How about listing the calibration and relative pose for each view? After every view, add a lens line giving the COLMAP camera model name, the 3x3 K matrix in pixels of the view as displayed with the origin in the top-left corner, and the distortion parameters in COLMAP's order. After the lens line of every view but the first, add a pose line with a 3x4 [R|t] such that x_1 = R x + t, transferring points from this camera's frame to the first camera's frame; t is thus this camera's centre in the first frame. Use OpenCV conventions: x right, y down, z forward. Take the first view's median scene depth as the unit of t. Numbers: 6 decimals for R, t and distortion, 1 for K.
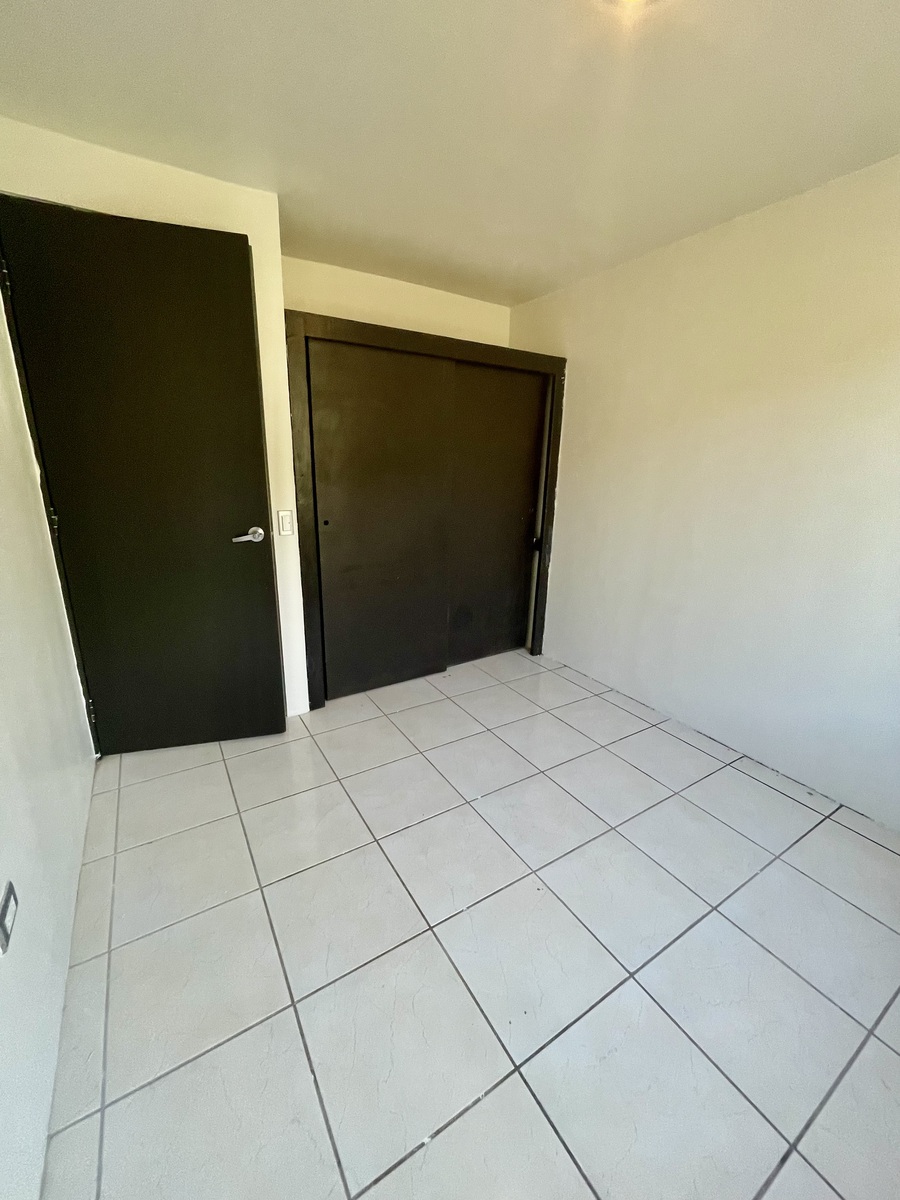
lens RADIAL K [[484.3, 0, 444.8], [0, 484.3, 603.3], [0, 0, 1]] dist [0.000105, -0.000442]
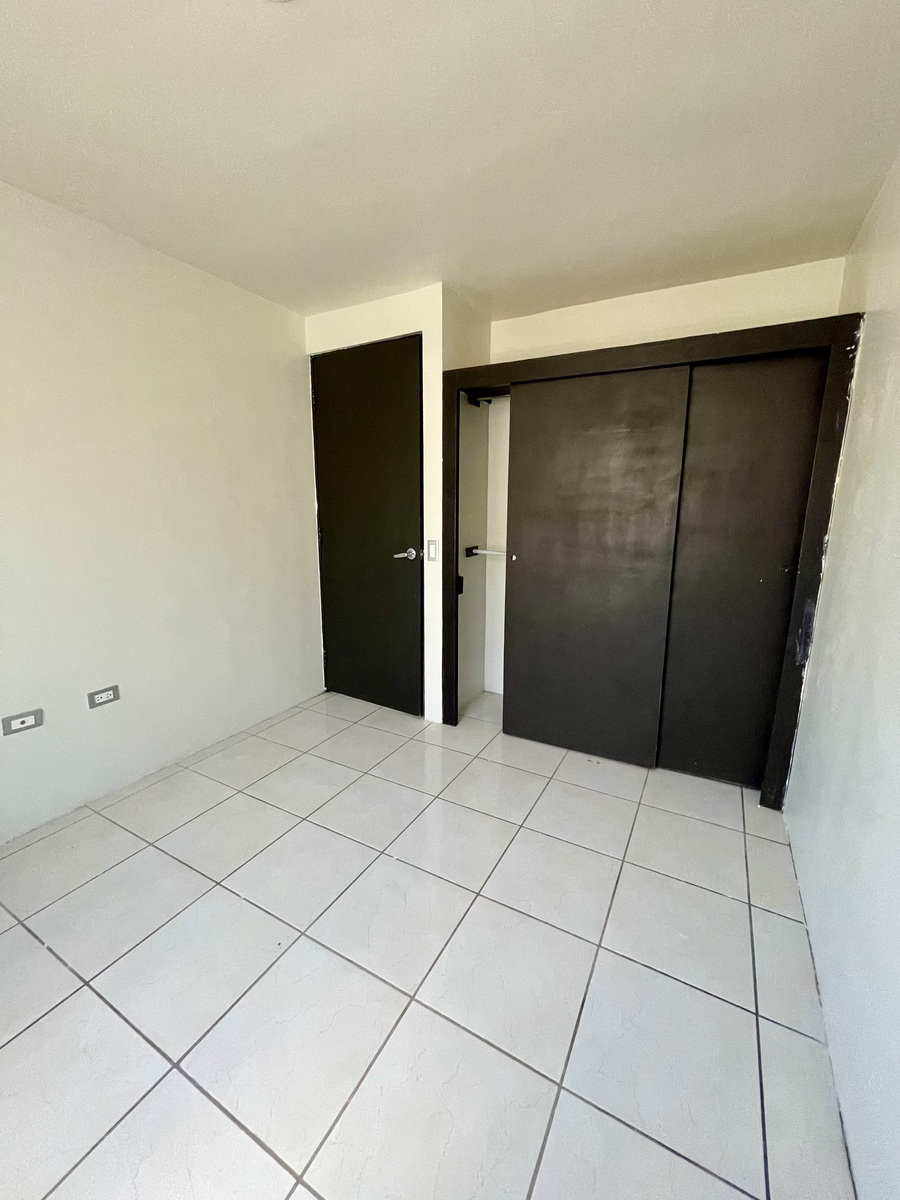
lens RADIAL K [[484.3, 0, 445.8], [0, 484.3, 592.4], [0, 0, 1]] dist [0.000105, -0.000442]
pose [[0.480986, 0.147574, -0.864219, 0.631317], [-0.250164, 0.967853, 0.026040, -0.088262], [0.840280, 0.203672, 0.502441, 0.416057]]
